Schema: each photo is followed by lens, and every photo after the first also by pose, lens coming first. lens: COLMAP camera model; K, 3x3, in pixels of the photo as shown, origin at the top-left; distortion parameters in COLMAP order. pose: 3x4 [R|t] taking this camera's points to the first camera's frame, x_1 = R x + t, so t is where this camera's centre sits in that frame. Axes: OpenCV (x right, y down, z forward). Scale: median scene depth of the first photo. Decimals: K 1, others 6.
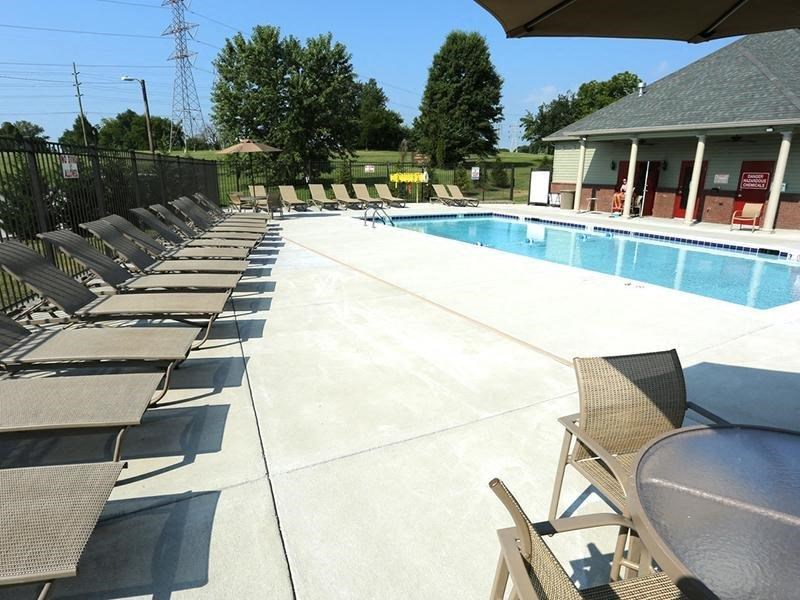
lens RADIAL K [[475.5, 0, 400.0], [0, 475.5, 300.0], [0, 0, 1]] dist [-0.004885, -0.001763]
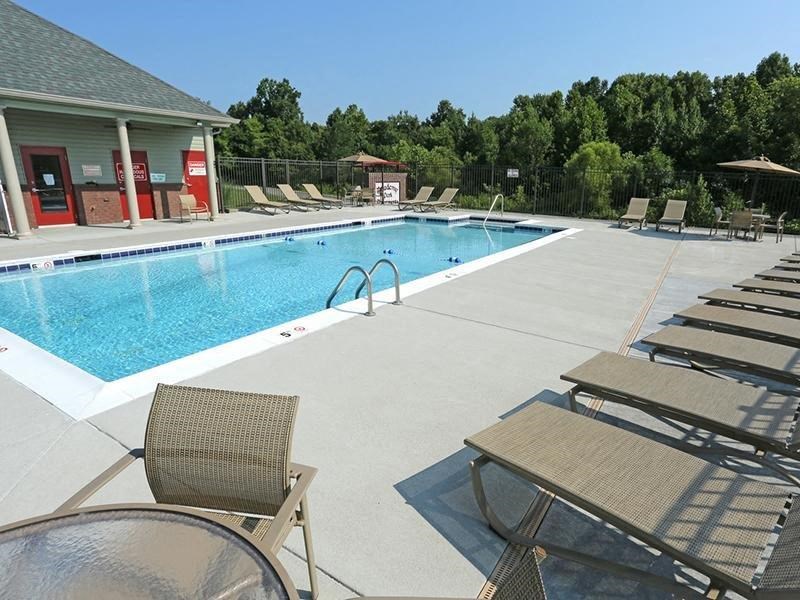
lens RADIAL K [[475.5, 0, 400.0], [0, 475.5, 300.0], [0, 0, 1]] dist [-0.004885, -0.001763]
pose [[-0.455213, -0.262561, 0.850790, -0.326884], [0.210977, 0.896513, 0.389554, -0.247866], [-0.865026, 0.356828, -0.352710, 0.857029]]
